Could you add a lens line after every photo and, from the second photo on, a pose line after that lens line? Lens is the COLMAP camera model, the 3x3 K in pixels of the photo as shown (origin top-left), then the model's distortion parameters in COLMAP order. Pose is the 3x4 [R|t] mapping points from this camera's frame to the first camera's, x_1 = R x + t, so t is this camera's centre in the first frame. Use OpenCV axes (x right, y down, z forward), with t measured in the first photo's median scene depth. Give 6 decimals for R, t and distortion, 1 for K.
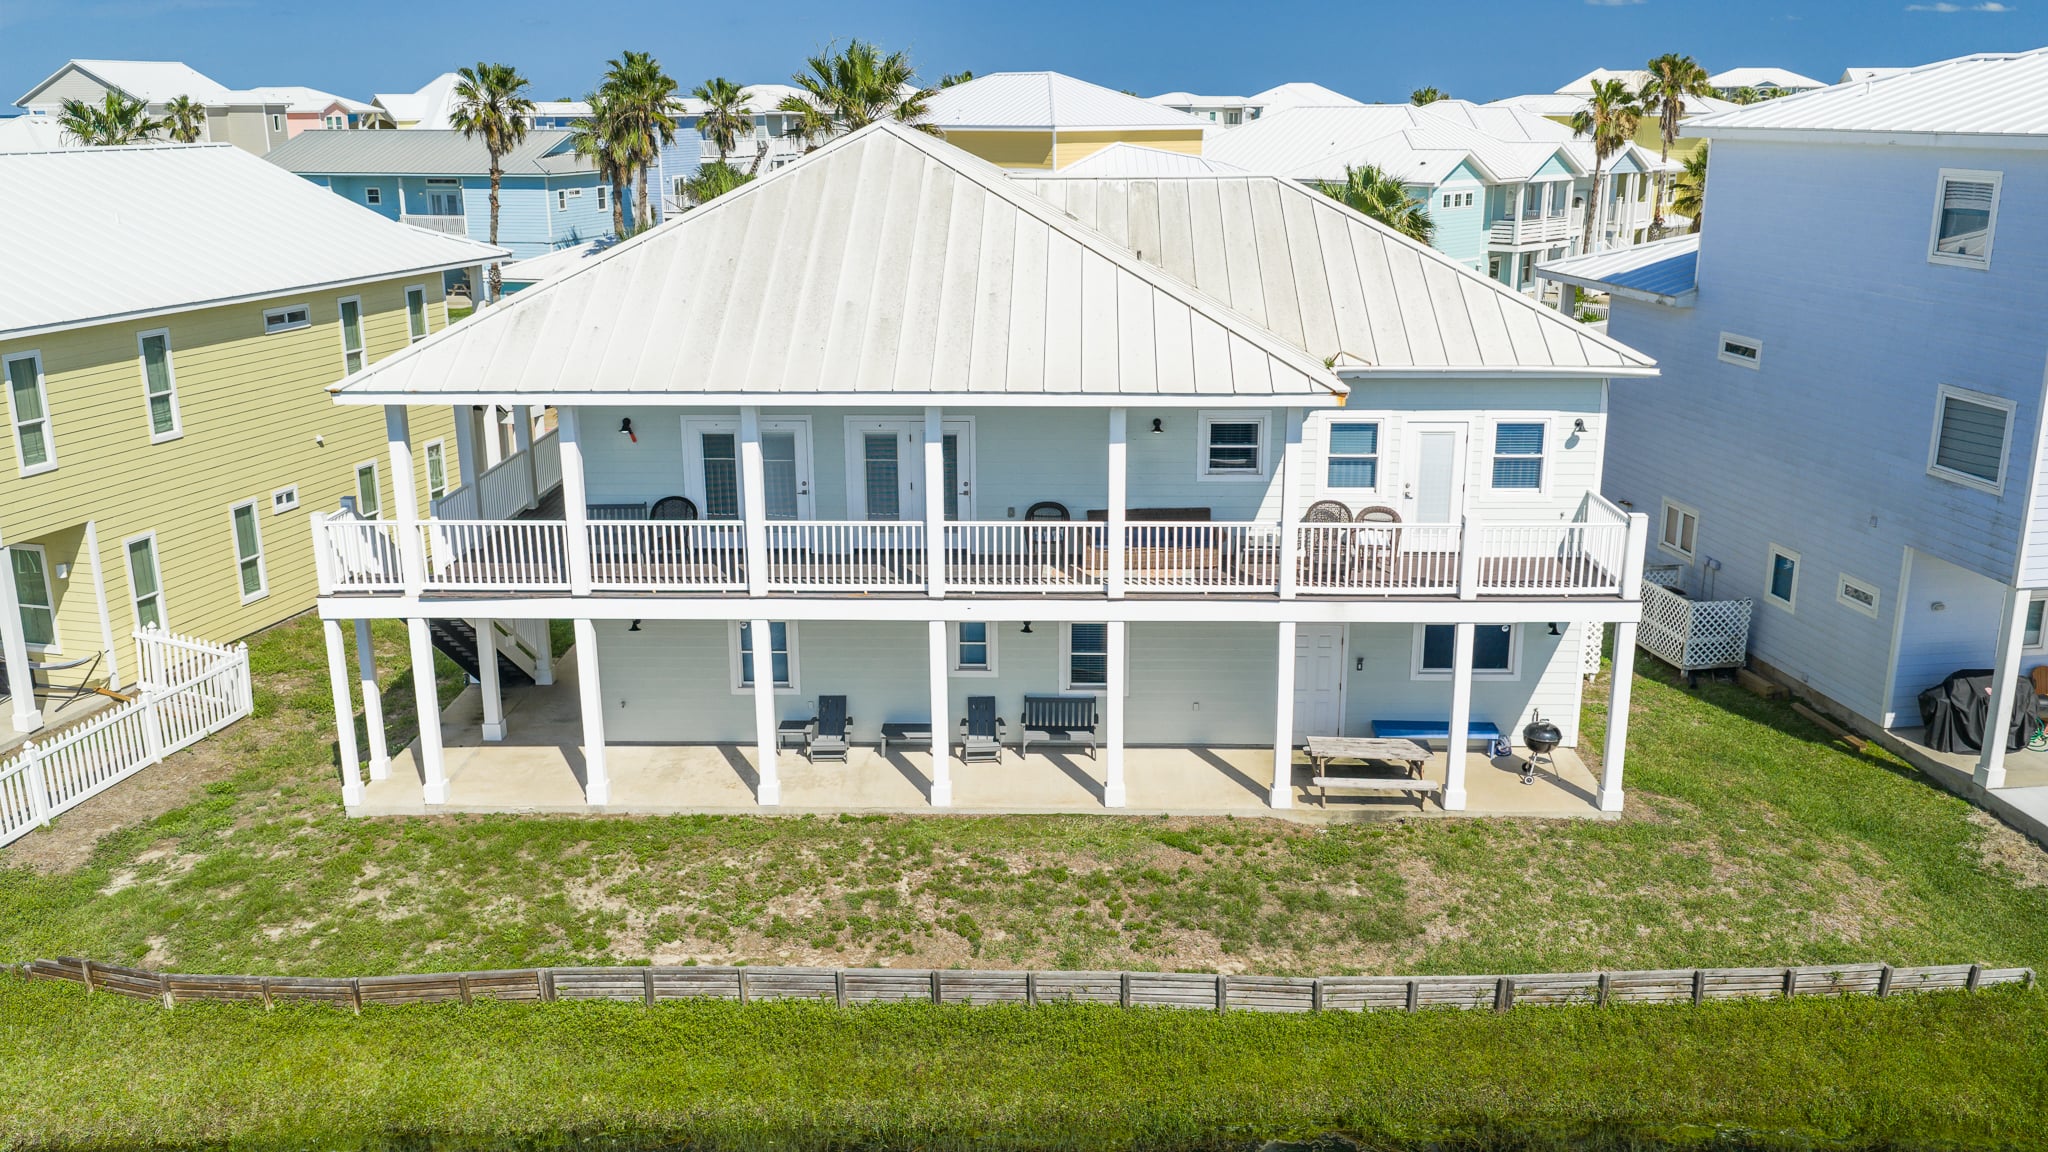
lens RADIAL K [[1707.1, 0, 1093.0], [0, 1707.1, 574.0], [0, 0, 1]] dist [-0.000912, -0.012846]
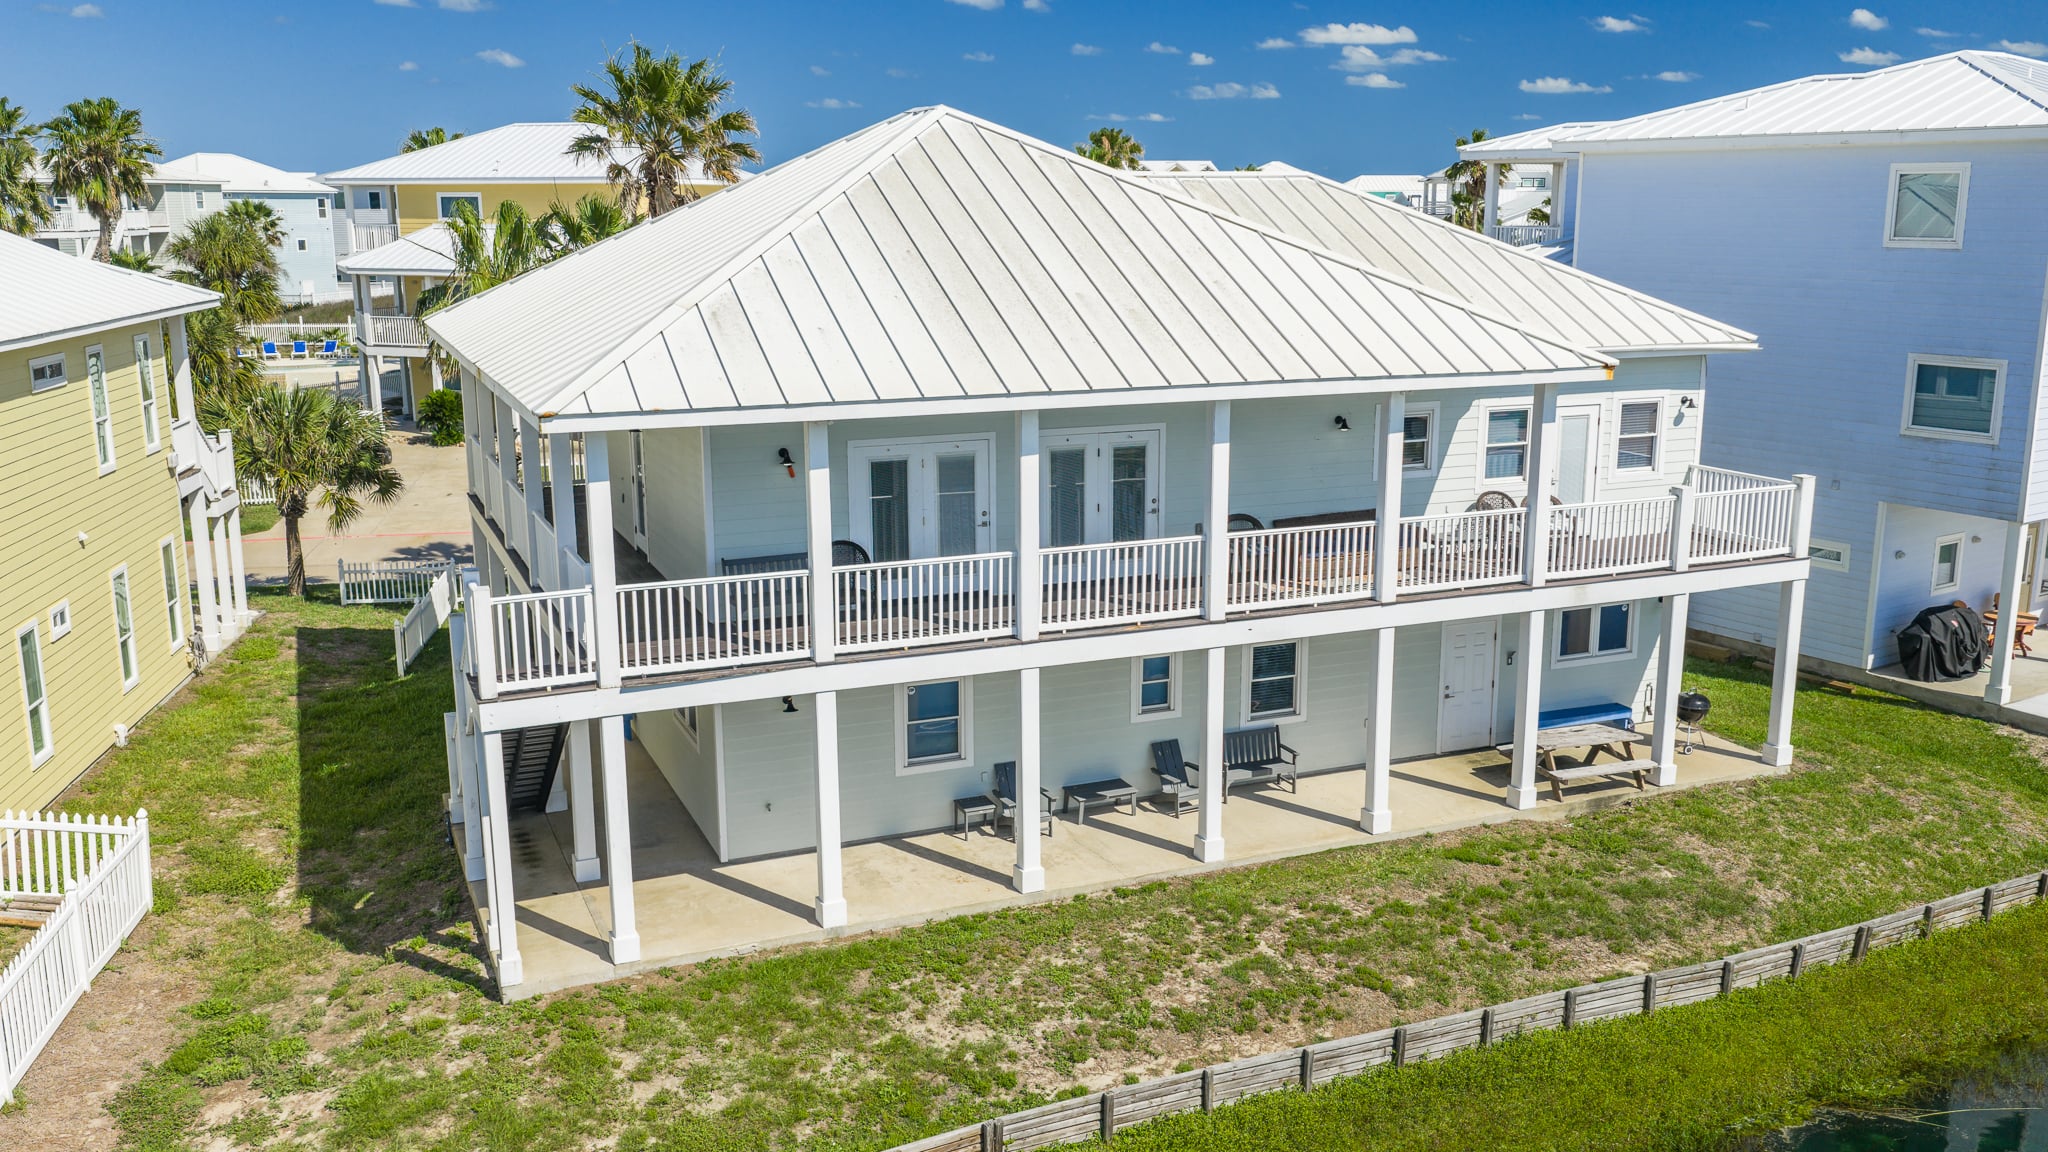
lens RADIAL K [[1707.1, 0, 1093.0], [0, 1707.1, 574.0], [0, 0, 1]] dist [-0.000912, -0.012846]
pose [[0.909275, -0.087176, 0.406964, -0.489461], [0.109161, 0.993538, -0.031072, 0.009661], [-0.401625, 0.072678, 0.912916, 0.212678]]
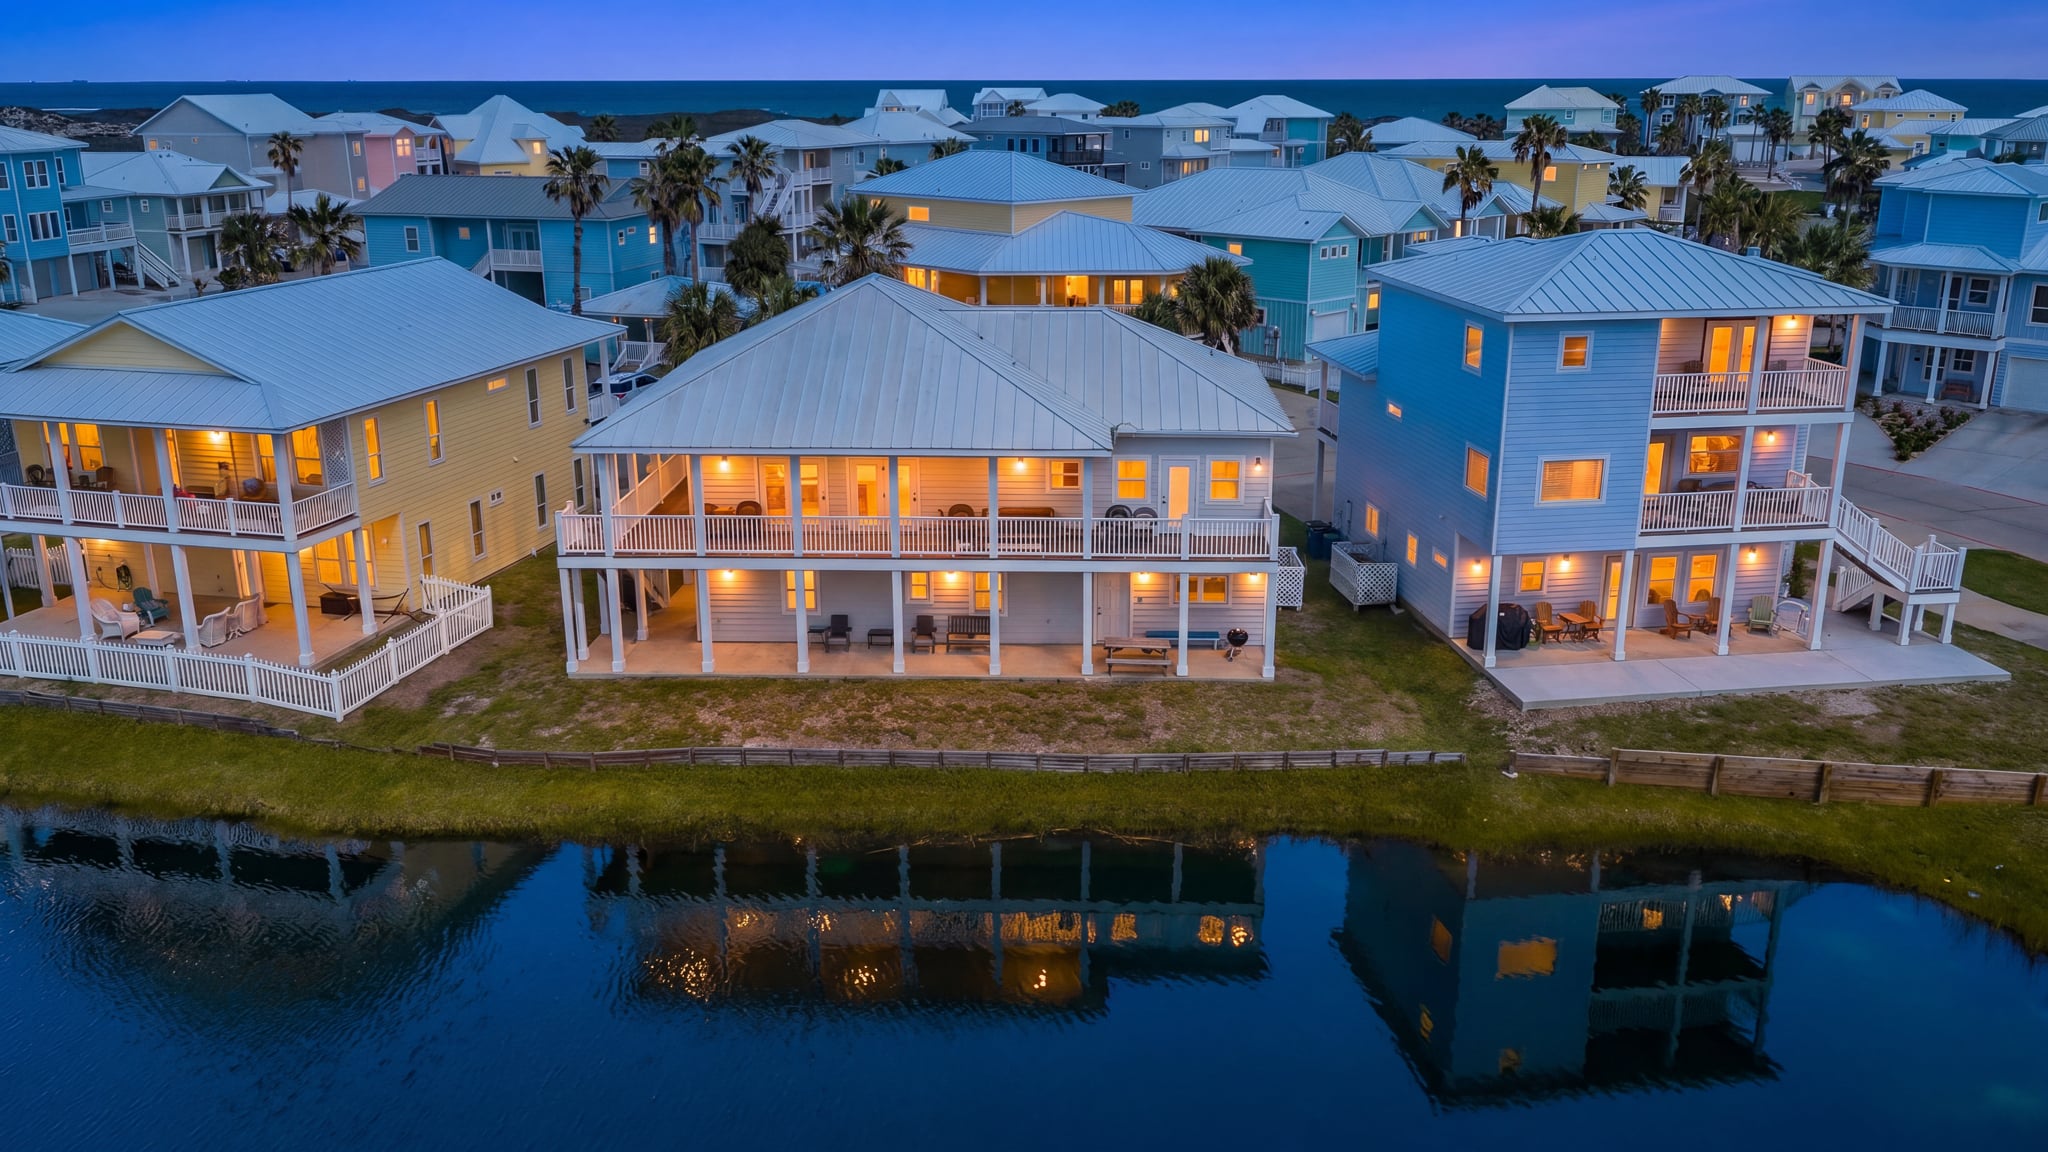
lens RADIAL K [[1707.1, 0, 1093.0], [0, 1707.1, 574.0], [0, 0, 1]] dist [-0.000912, -0.012846]
pose [[0.999973, 0.003950, -0.006267, 0.125362], [-0.003848, 0.999863, 0.016069, 0.000735], [0.006330, -0.016044, 0.999851, -0.793095]]
